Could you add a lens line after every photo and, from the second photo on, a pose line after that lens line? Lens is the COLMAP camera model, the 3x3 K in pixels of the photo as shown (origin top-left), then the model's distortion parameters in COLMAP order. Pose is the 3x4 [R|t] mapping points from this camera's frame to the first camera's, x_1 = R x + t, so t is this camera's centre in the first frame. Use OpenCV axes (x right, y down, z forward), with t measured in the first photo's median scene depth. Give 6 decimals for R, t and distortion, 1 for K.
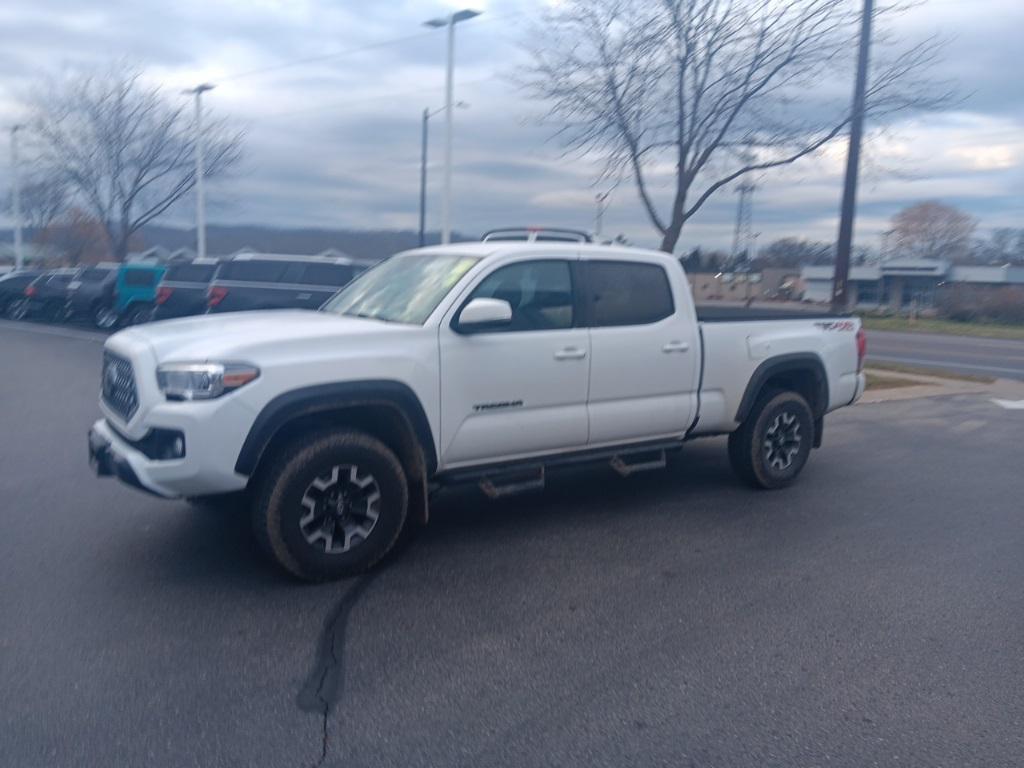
lens RADIAL K [[809.3, 0, 493.6], [0, 809.3, 372.1], [0, 0, 1]] dist [0.087662, -0.176556]
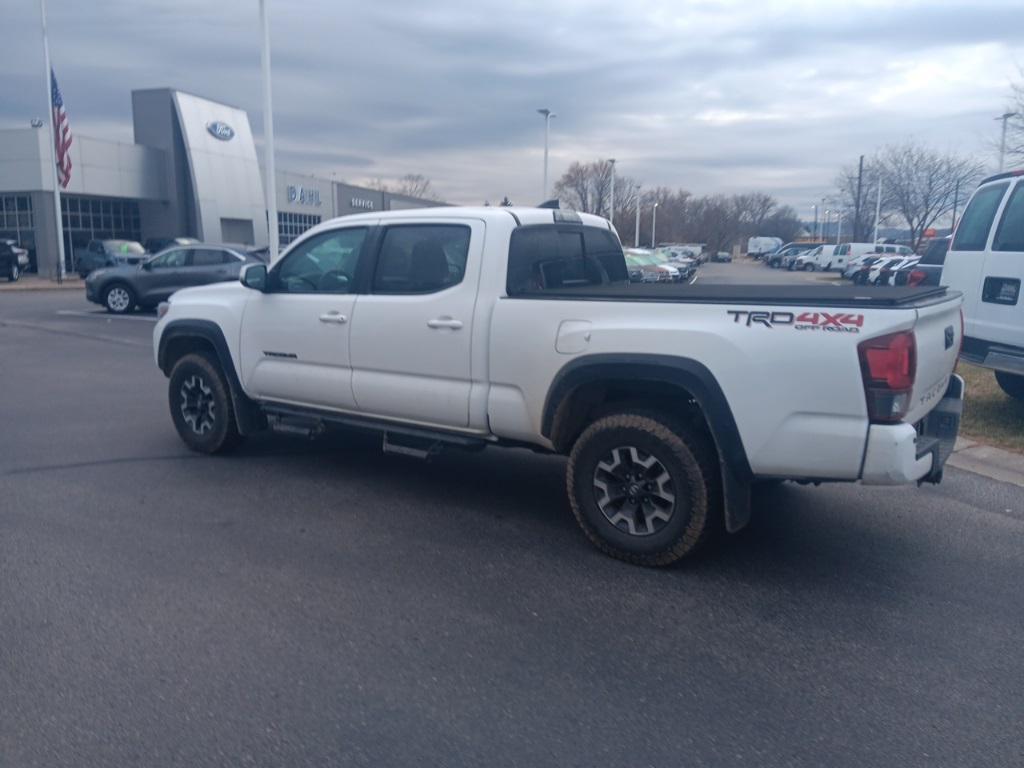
lens RADIAL K [[788.8, 0, 510.2], [0, 788.8, 388.6], [0, 0, 1]] dist [0.078630, -0.154361]
pose [[0.313896, 0.134560, -0.939874, 1.092174], [-0.103413, 0.988863, 0.107036, -0.062335], [0.943809, 0.063597, 0.324315, 0.854811]]
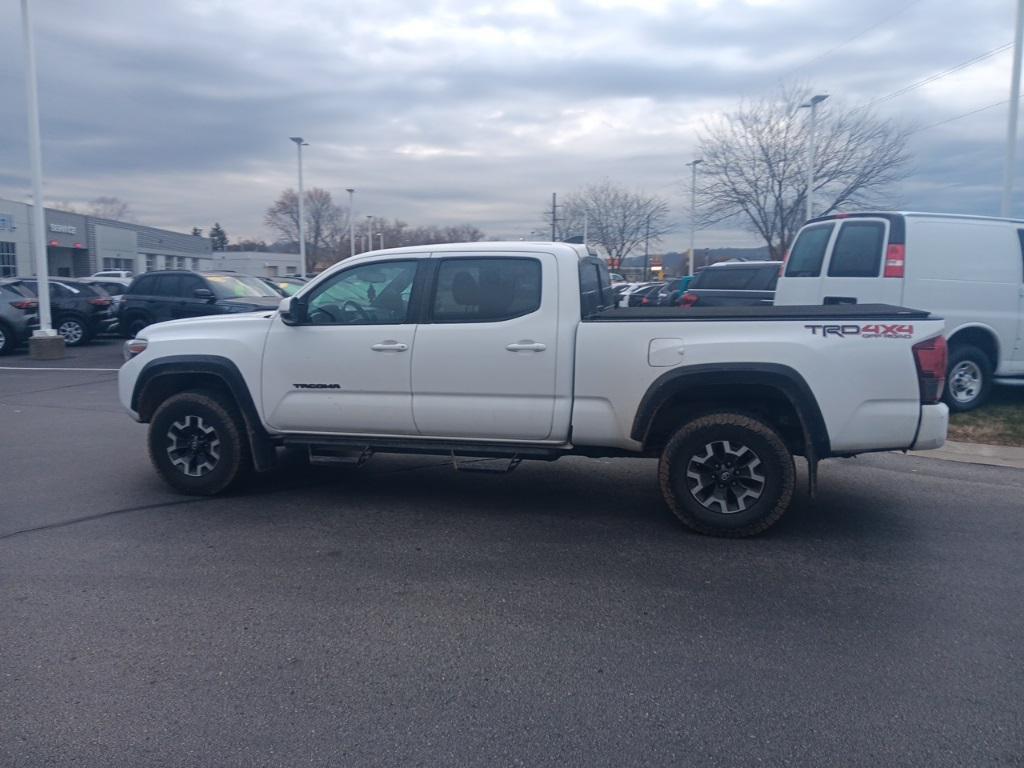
lens RADIAL K [[788.8, 0, 510.2], [0, 788.8, 388.6], [0, 0, 1]] dist [0.078630, -0.154361]
pose [[0.626824, 0.074535, -0.775587, 0.978354], [-0.066286, 0.996906, 0.042232, -0.020809], [0.776336, 0.024939, 0.629826, 0.444655]]
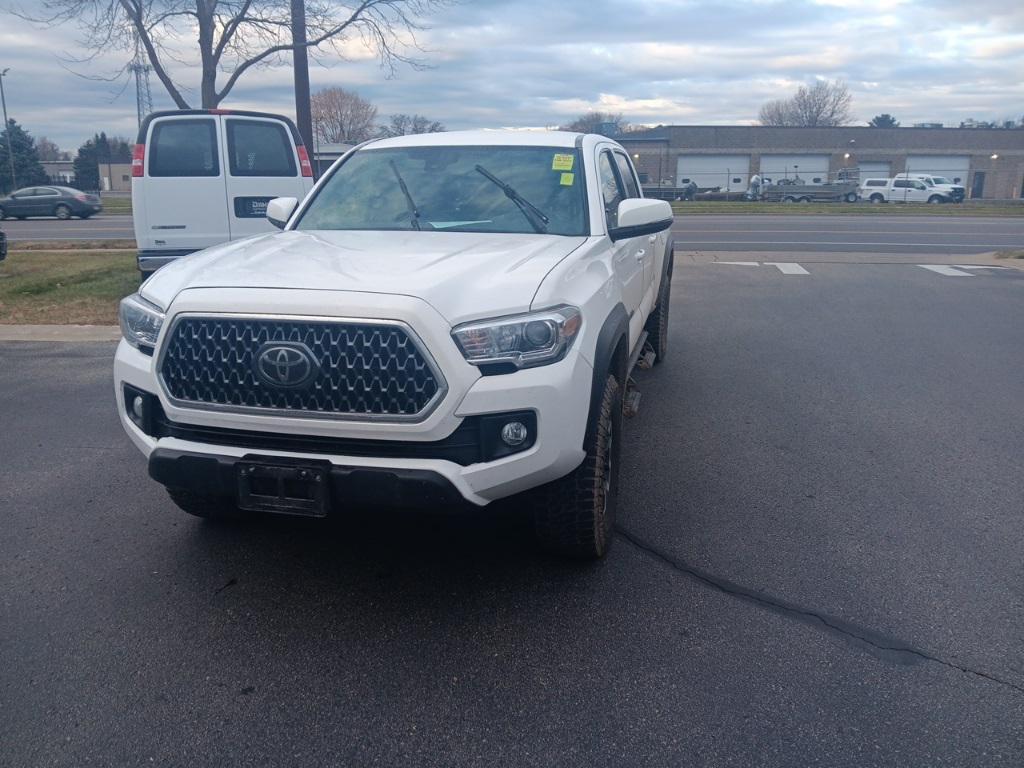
lens RADIAL K [[801.6, 0, 512.0], [0, 801.6, 384.0], [0, 0, 1]] dist [0.060774, -0.112780]
pose [[0.761101, -0.196306, 0.618214, -0.604684], [0.102379, 0.977513, 0.184356, -0.060115], [-0.640503, -0.077021, 0.764084, 0.351843]]
